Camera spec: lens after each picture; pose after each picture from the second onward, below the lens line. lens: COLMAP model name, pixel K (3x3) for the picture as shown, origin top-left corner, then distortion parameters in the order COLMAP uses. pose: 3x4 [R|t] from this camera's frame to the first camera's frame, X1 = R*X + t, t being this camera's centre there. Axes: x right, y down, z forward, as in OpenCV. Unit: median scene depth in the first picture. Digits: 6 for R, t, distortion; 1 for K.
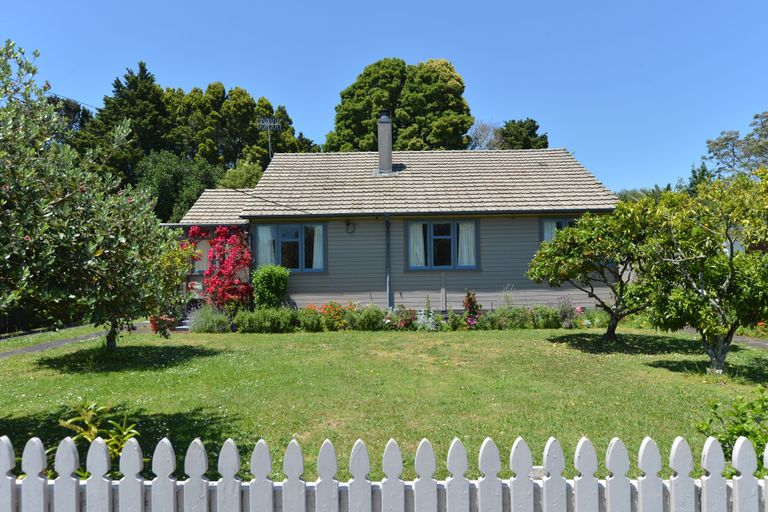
lens RADIAL K [[496.4, 0, 384.5], [0, 496.4, 255.4], [0, 0, 1]] dist [0.002246, 0.001928]
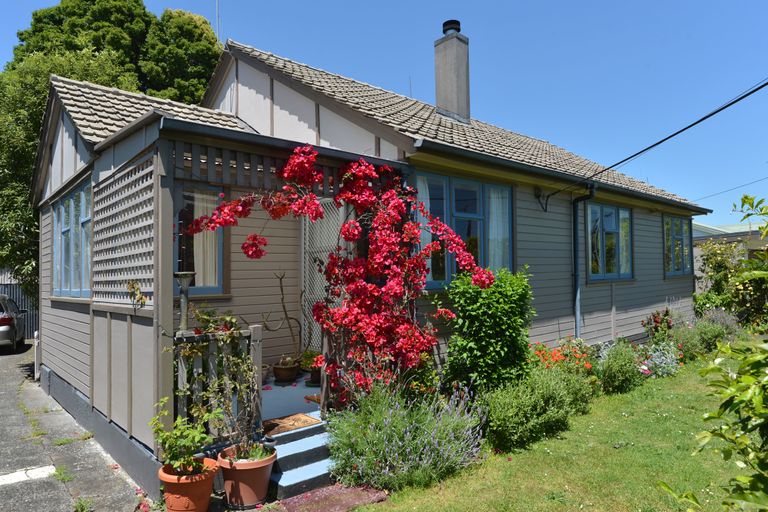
lens RADIAL K [[496.4, 0, 383.6], [0, 496.4, 256.9], [0, 0, 1]] dist [0.002246, 0.001928]
pose [[0.741607, 0.021327, 0.670495, -0.191532], [-0.002500, 0.999575, -0.029029, 0.006517], [-0.670830, 0.019852, 0.741346, 0.243032]]
